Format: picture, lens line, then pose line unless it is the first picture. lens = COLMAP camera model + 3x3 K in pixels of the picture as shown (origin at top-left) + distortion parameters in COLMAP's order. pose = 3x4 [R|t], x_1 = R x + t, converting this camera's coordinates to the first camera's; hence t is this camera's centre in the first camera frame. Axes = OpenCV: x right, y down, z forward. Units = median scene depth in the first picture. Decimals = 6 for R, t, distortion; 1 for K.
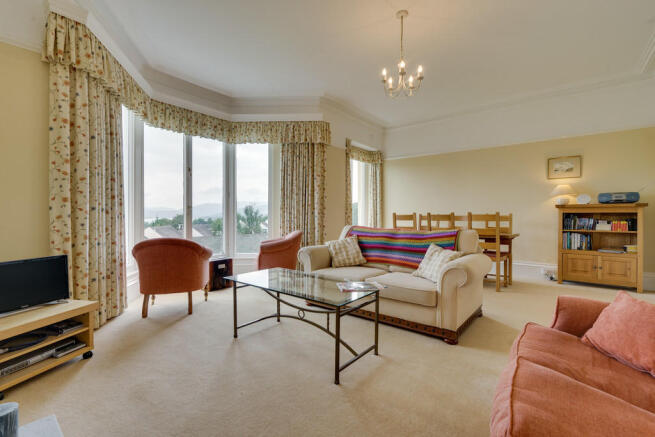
lens RADIAL K [[303.0, 0, 327.5], [0, 303.0, 218.5], [0, 0, 1]] dist [0.002953, 0.000213]
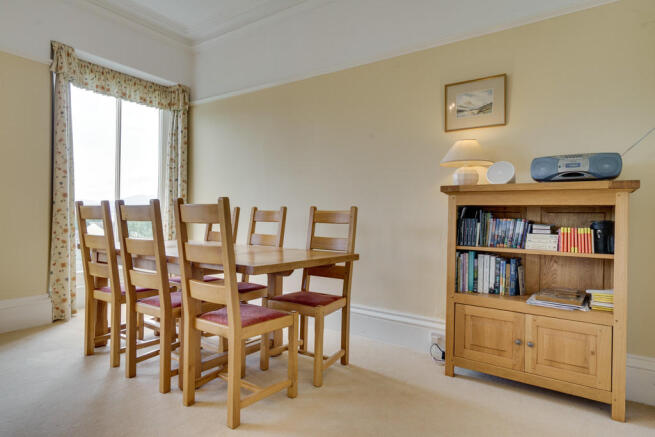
lens RADIAL K [[375.4, 0, 327.5], [0, 375.4, 218.5], [0, 0, 1]] dist [-0.001466, 0.000784]
pose [[0.997939, 0.019750, 0.061055, 0.573090], [-0.019613, 0.999804, -0.002850, 0.004533], [-0.061099, 0.001647, 0.998130, 0.502978]]
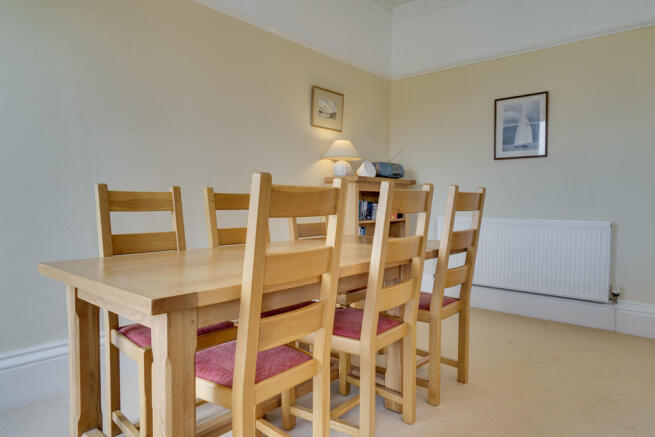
lens RADIAL K [[421.0, 0, 327.5], [0, 421.0, 218.5], [0, 0, 1]] dist [-0.002224, -0.000278]
pose [[0.034408, -0.041935, 0.998528, 0.001057], [0.005465, 0.999112, 0.041771, -0.000143], [-0.999393, 0.004020, 0.034606, 1.040860]]
